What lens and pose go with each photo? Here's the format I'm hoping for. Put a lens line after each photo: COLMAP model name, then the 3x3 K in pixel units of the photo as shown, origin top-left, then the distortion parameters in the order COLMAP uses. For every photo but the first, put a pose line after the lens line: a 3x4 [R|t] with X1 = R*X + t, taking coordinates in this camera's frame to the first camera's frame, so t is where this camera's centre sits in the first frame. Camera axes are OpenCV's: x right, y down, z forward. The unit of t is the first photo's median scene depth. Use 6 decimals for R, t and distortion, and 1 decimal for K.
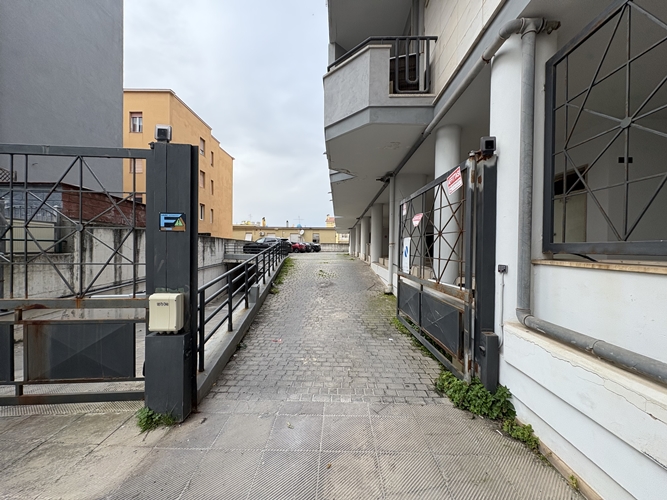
lens RADIAL K [[264.6, 0, 333.5], [0, 264.6, 250.0], [0, 0, 1]] dist [0.000450, -0.000191]
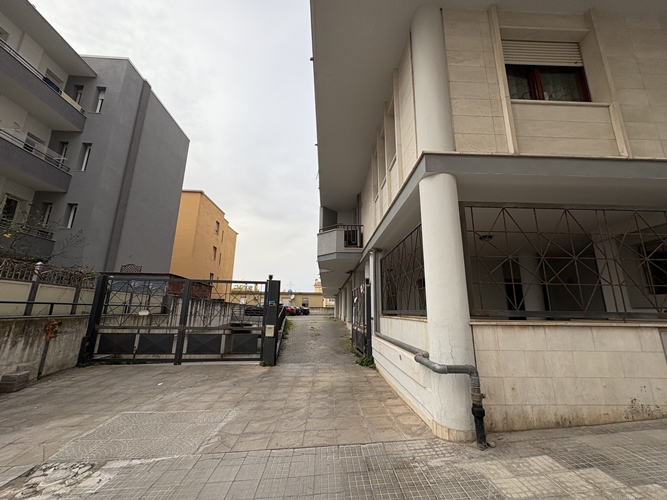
lens RADIAL K [[264.6, 0, 333.5], [0, 264.6, 250.0], [0, 0, 1]] dist [0.000450, -0.000191]
pose [[0.998952, 0.015137, 0.043201, 0.003093], [-0.004601, 0.972171, -0.234227, 0.005613], [-0.045544, 0.233783, 0.971222, -0.818232]]
